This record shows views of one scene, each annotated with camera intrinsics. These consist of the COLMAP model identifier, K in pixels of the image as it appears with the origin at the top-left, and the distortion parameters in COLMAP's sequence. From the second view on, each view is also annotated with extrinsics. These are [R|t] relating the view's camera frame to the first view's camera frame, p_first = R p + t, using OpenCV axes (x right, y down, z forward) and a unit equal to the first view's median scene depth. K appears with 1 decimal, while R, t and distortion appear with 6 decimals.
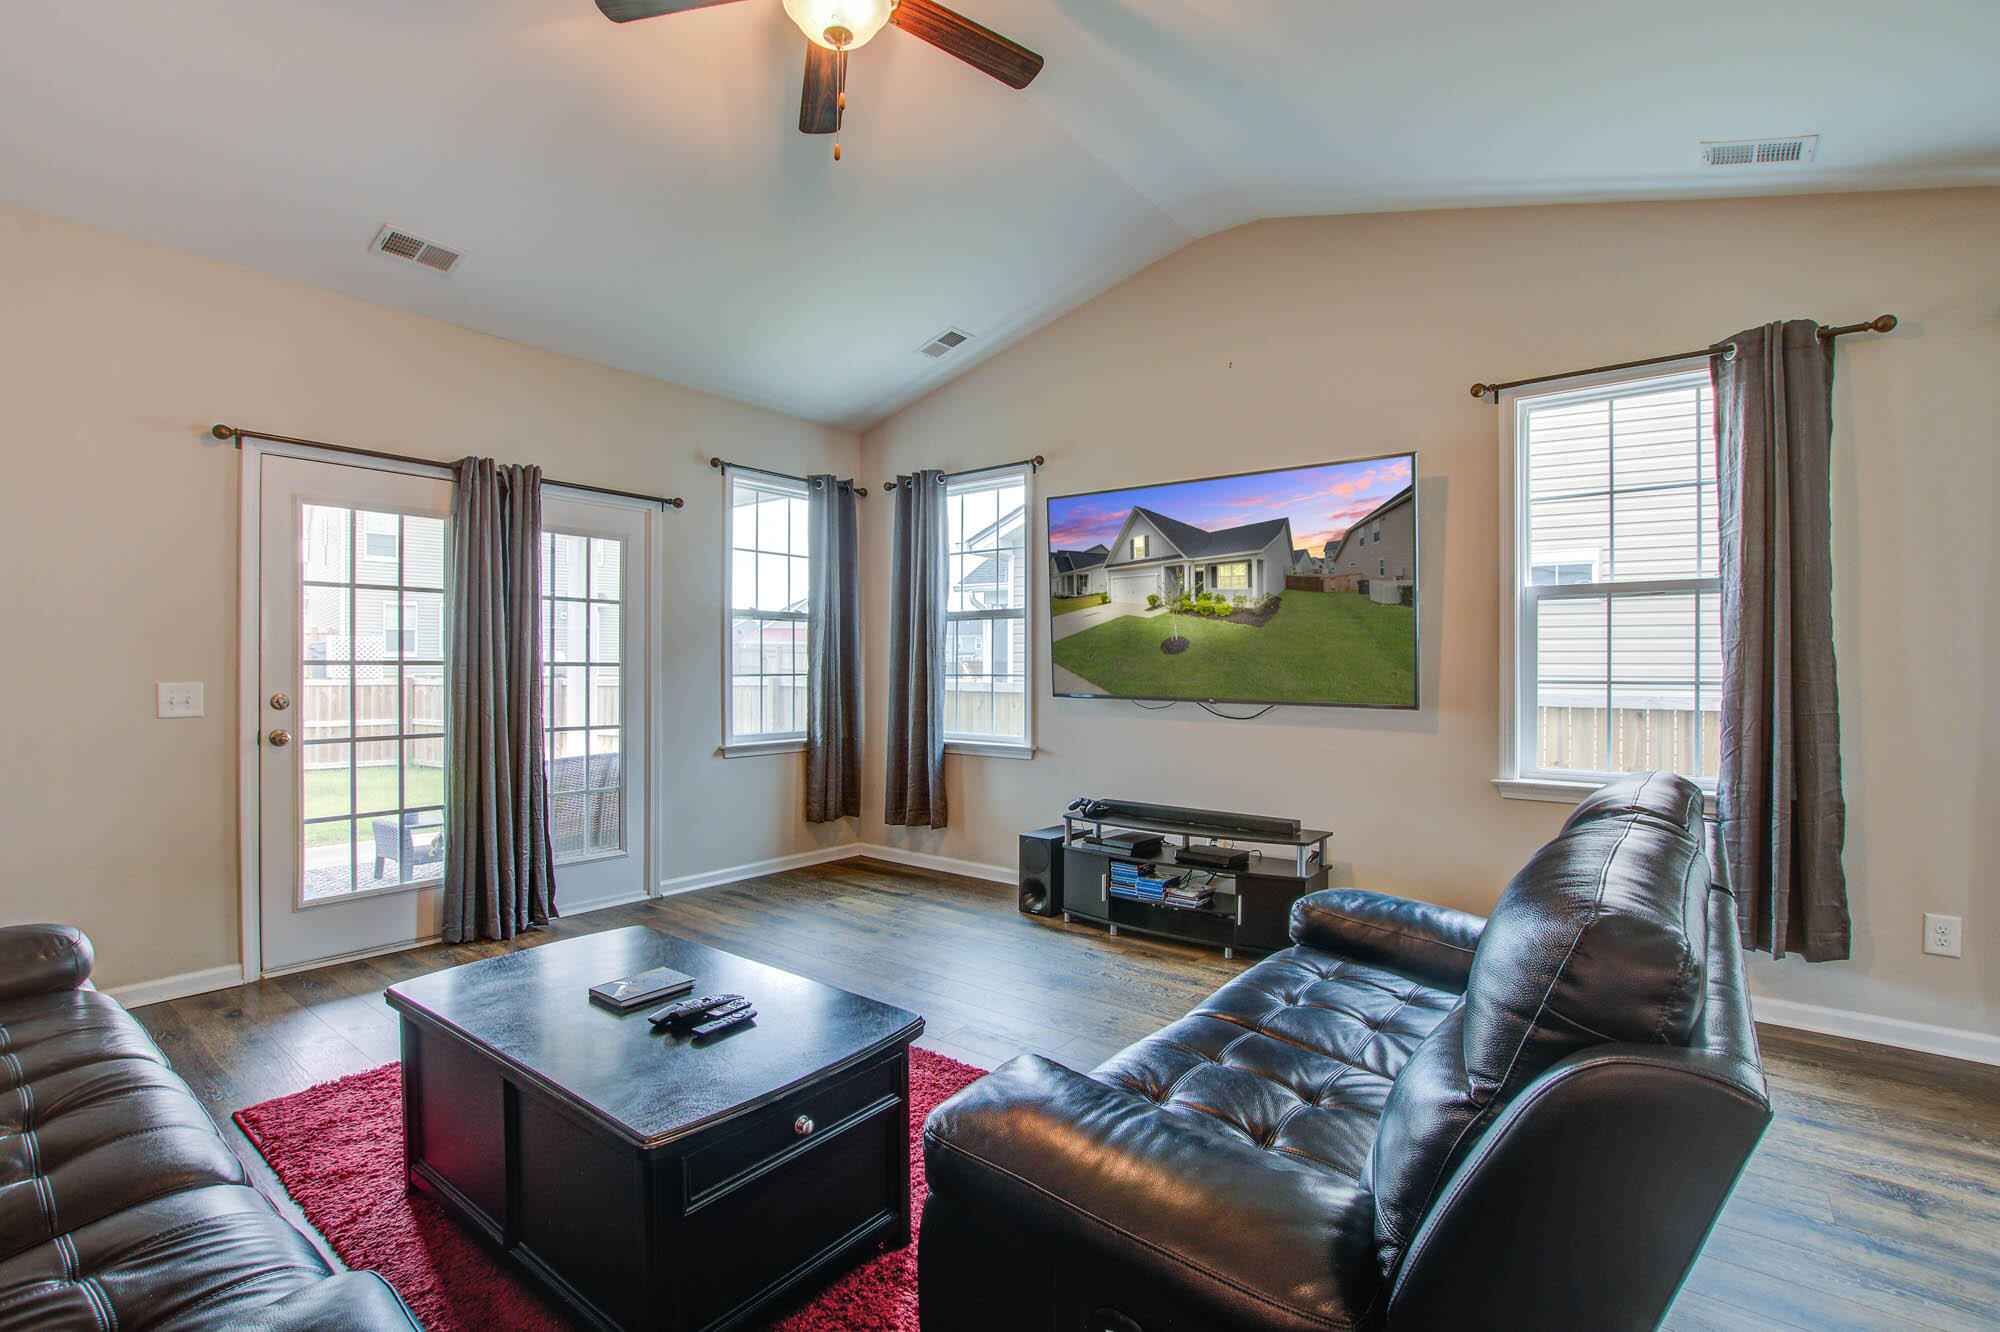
lens RADIAL K [[914.3, 0, 984.5], [0, 914.3, 667.1], [0, 0, 1]] dist [-0.012704, -0.000095]
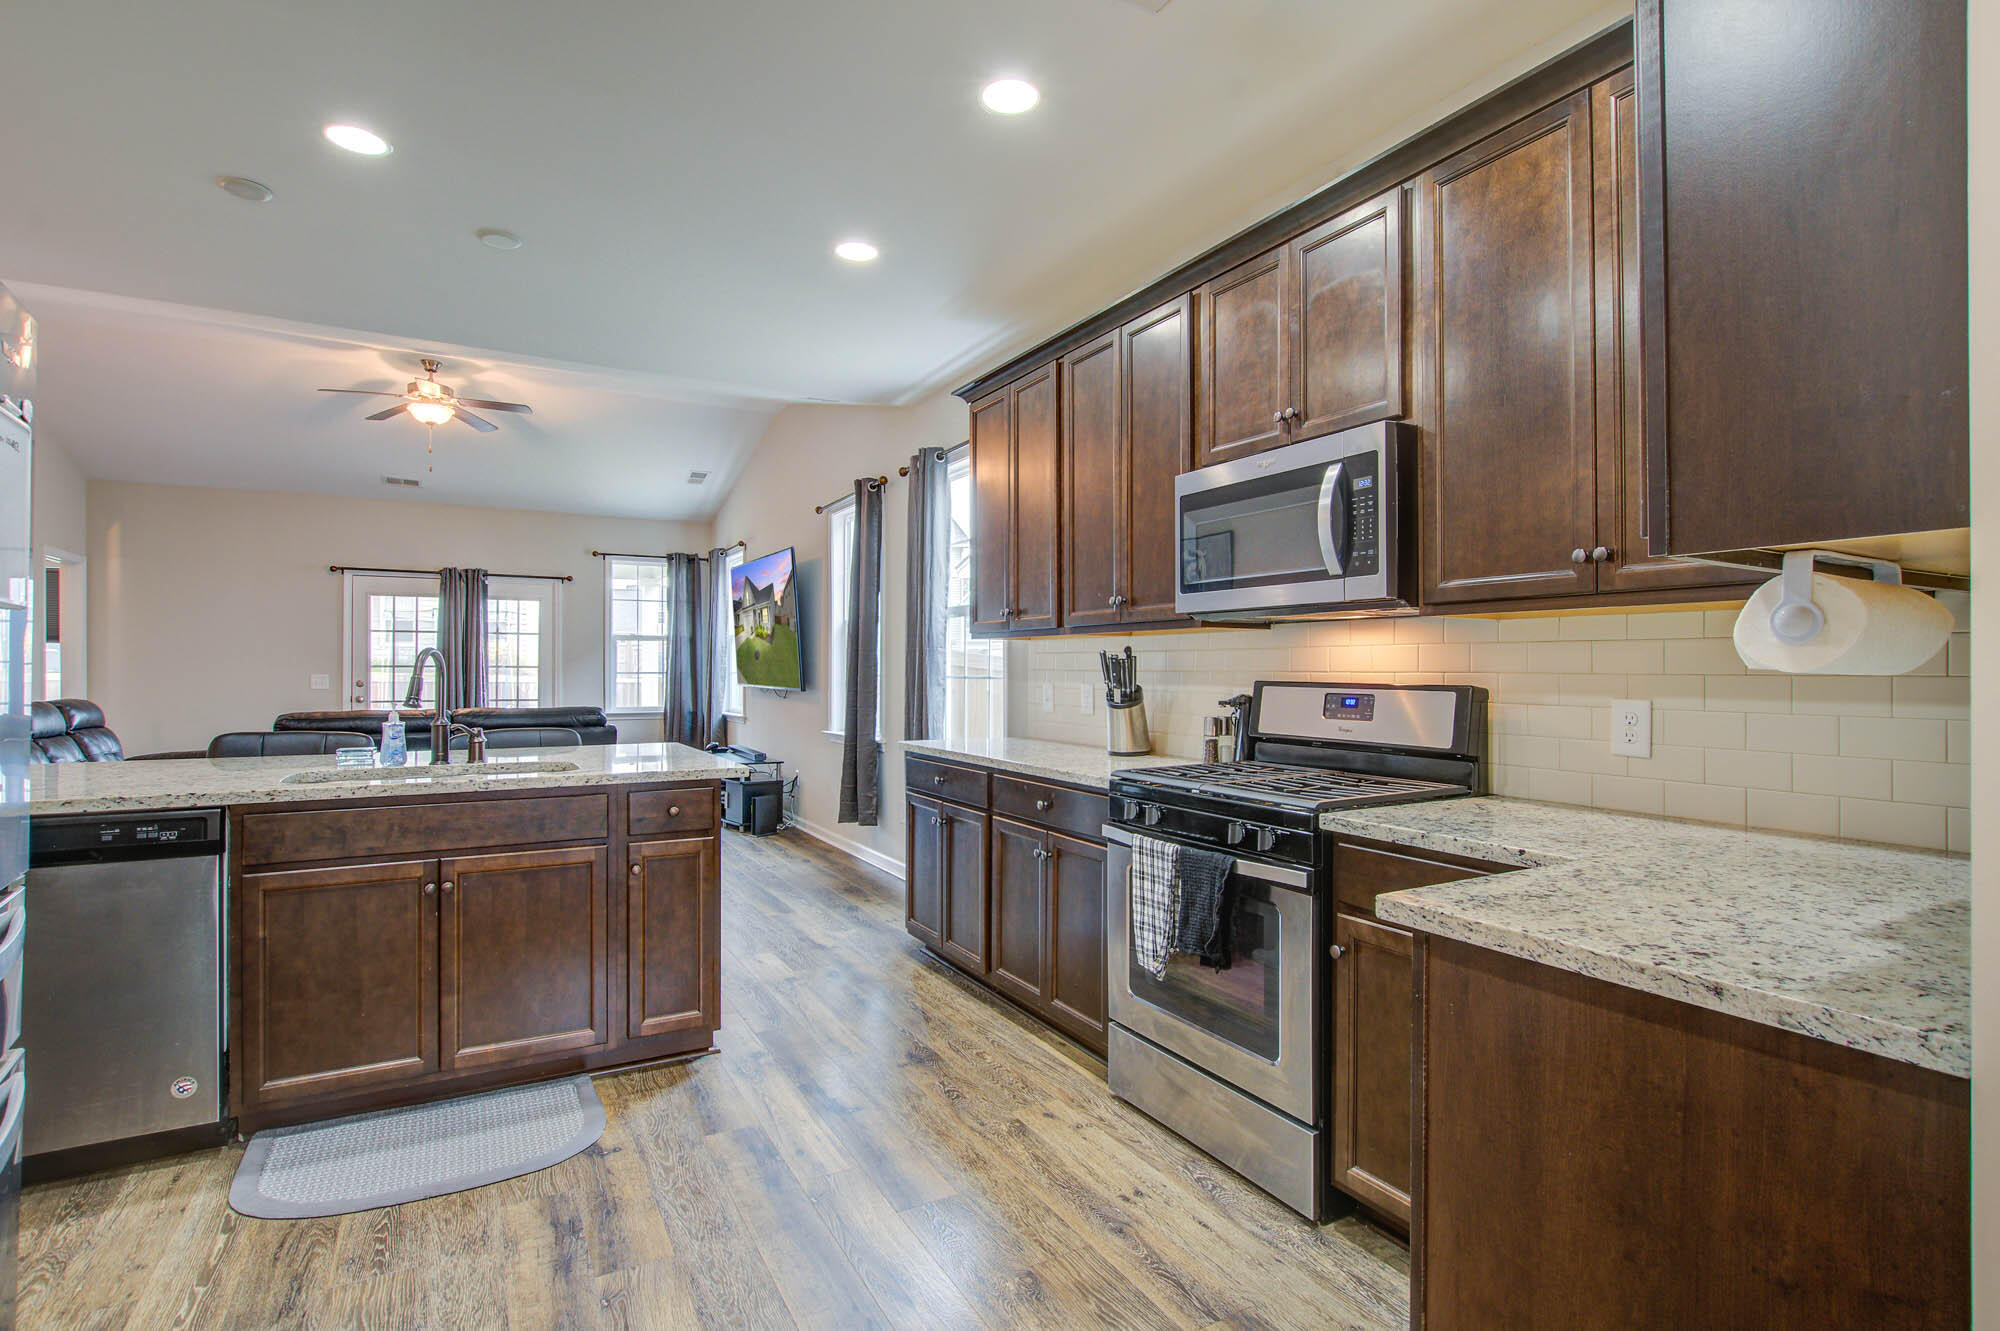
lens RADIAL K [[961.9, 0, 1000.0], [0, 961.9, 665.5], [0, 0, 1]] dist [-0.010796, -0.000061]
pose [[0.923477, -0.003030, -0.383643, 1.360609], [0.000437, 0.999976, -0.006845, 0.008824], [0.383654, 0.006154, 0.923456, -0.505049]]
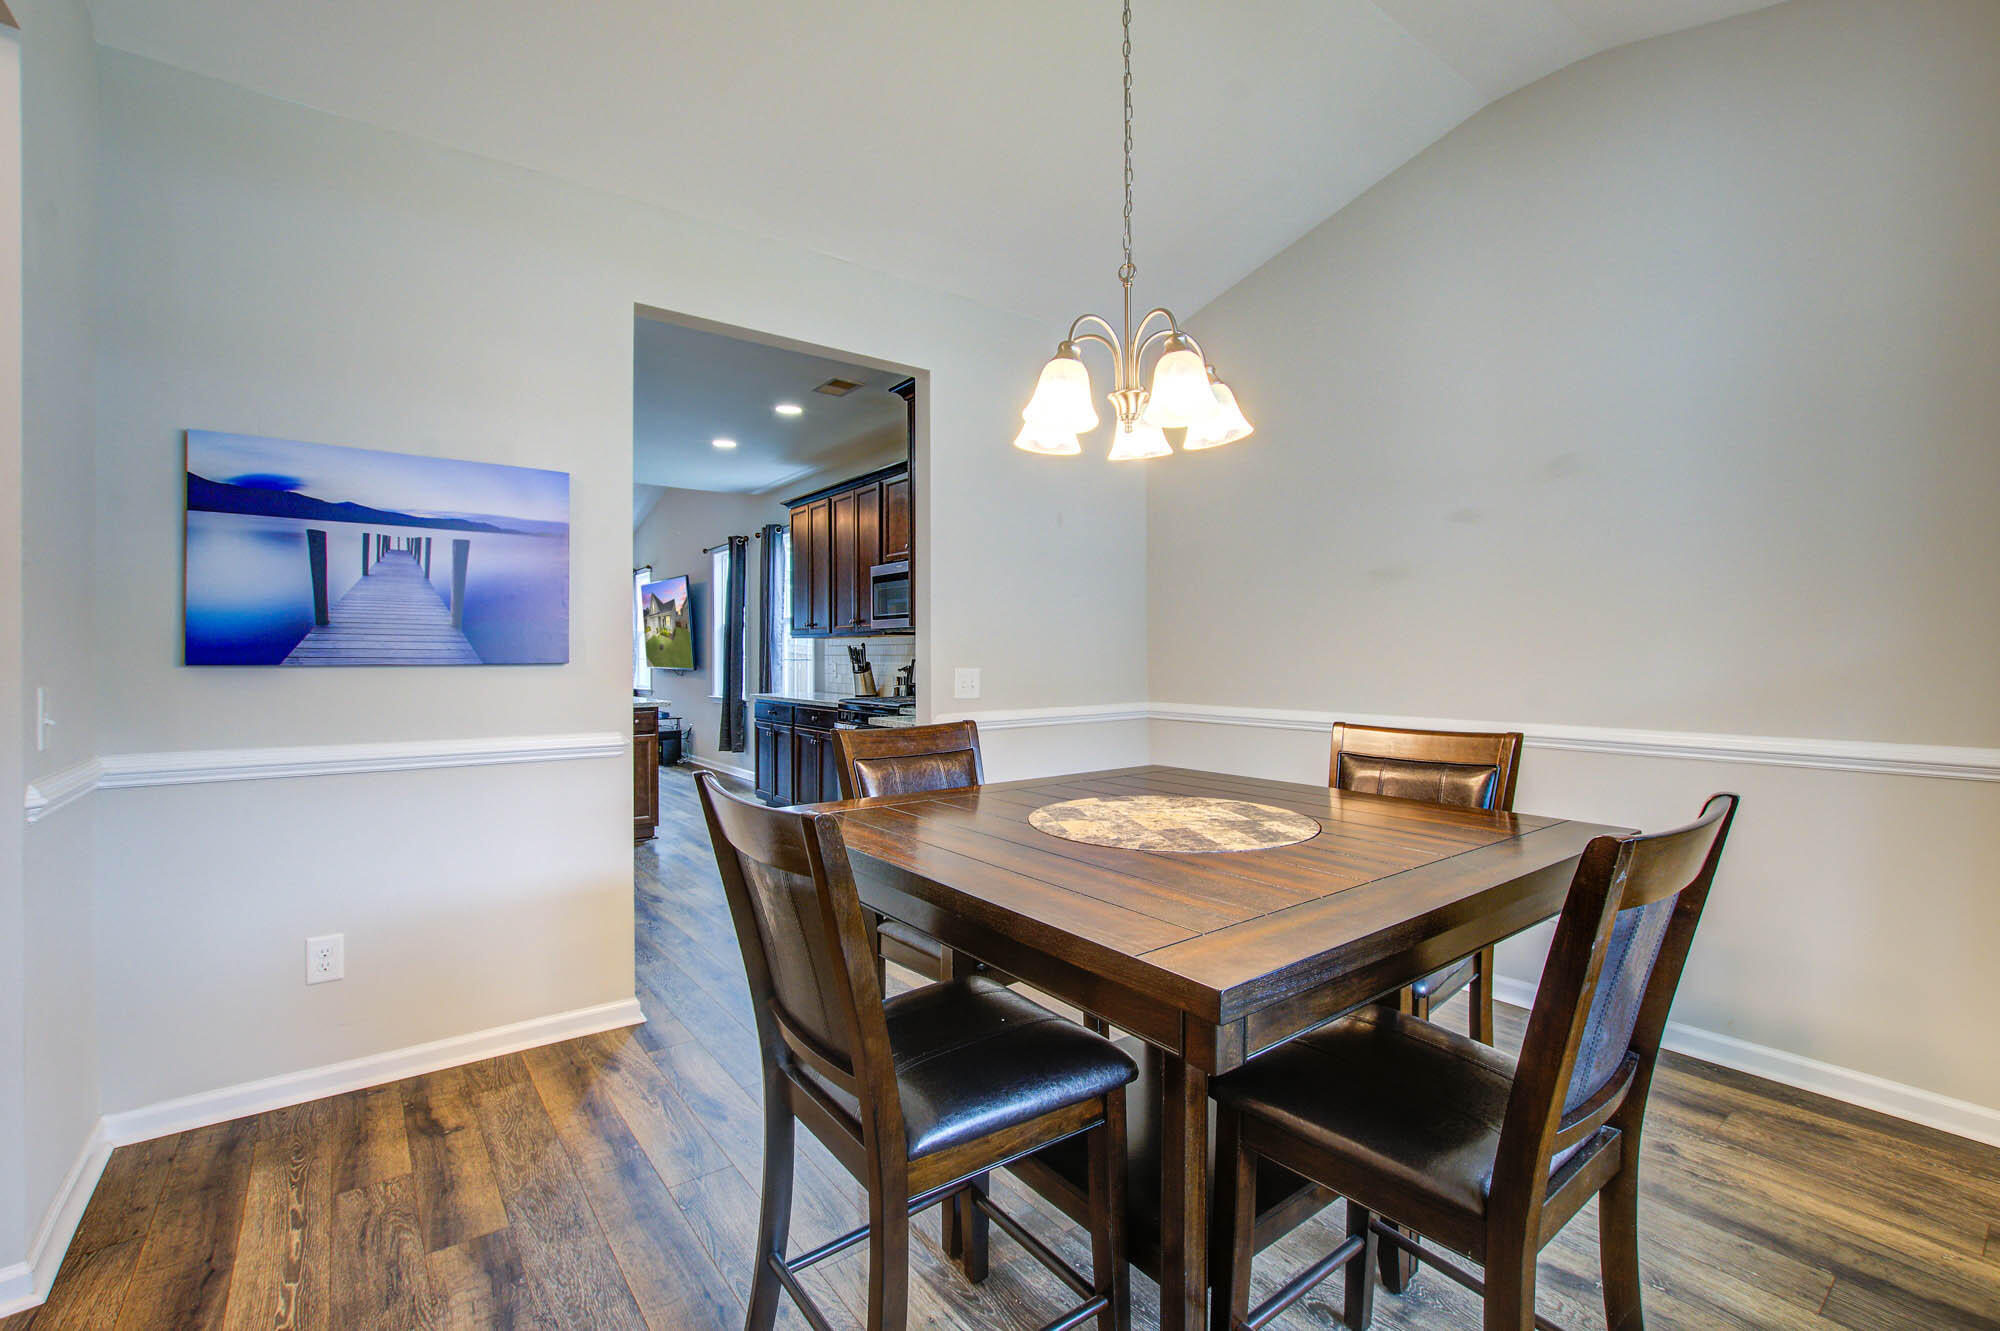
lens RADIAL K [[914.3, 0, 984.5], [0, 914.3, 666.6], [0, 0, 1]] dist [-0.012704, -0.000095]
pose [[0.960948, -0.001515, -0.276725, 1.796339], [0.002859, 0.999986, 0.004451, 0.021372], [0.276715, -0.005068, 0.960939, -1.184426]]
